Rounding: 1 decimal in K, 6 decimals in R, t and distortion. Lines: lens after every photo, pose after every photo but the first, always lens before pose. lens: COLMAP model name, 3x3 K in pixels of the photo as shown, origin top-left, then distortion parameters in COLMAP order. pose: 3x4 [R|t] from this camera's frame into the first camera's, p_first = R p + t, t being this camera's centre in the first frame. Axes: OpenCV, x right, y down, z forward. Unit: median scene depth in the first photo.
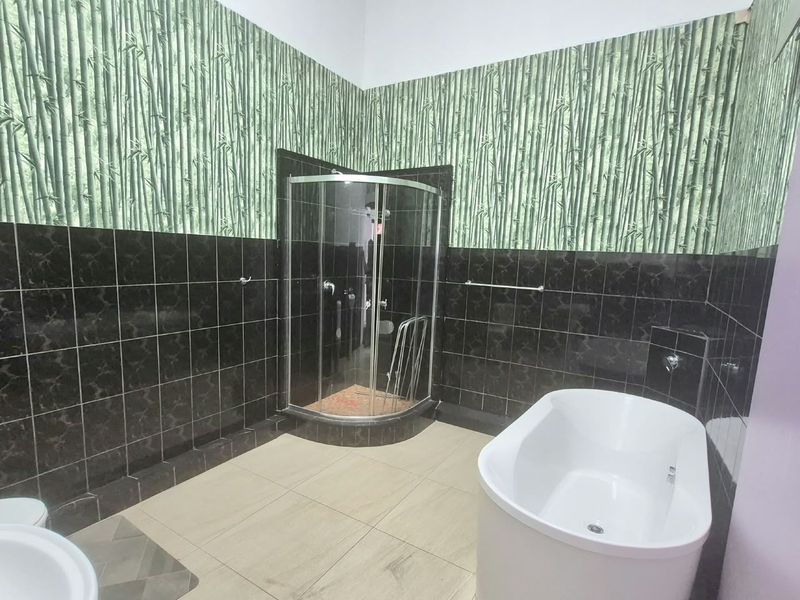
lens RADIAL K [[414.2, 0, 399.5], [0, 414.2, 308.6], [0, 0, 1]] dist [0.000761, -0.001017]
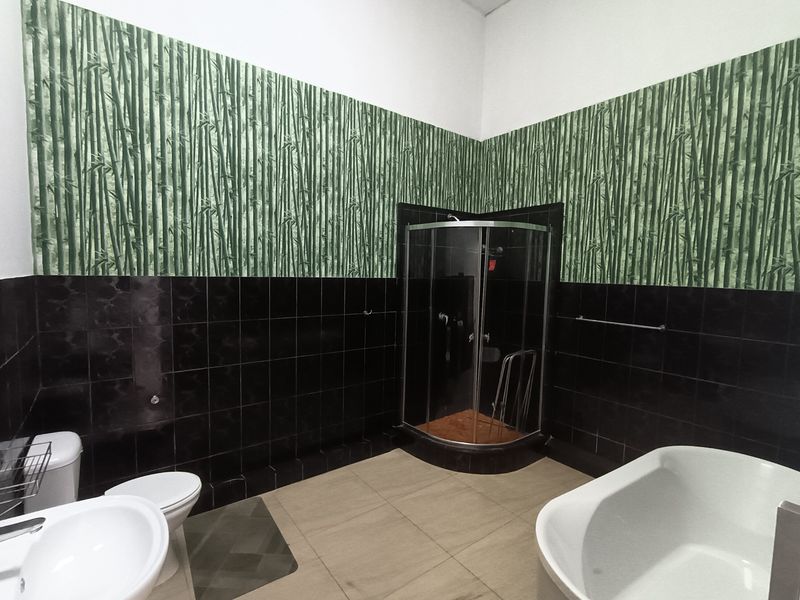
lens RADIAL K [[382.1, 0, 401.3], [0, 382.1, 296.2], [0, 0, 1]] dist [0.000914, -0.002038]
pose [[0.934041, 0.006555, -0.357106, 0.107869], [-0.035490, 0.996587, -0.074534, -0.035798], [0.355399, 0.082292, 0.931085, -0.001364]]
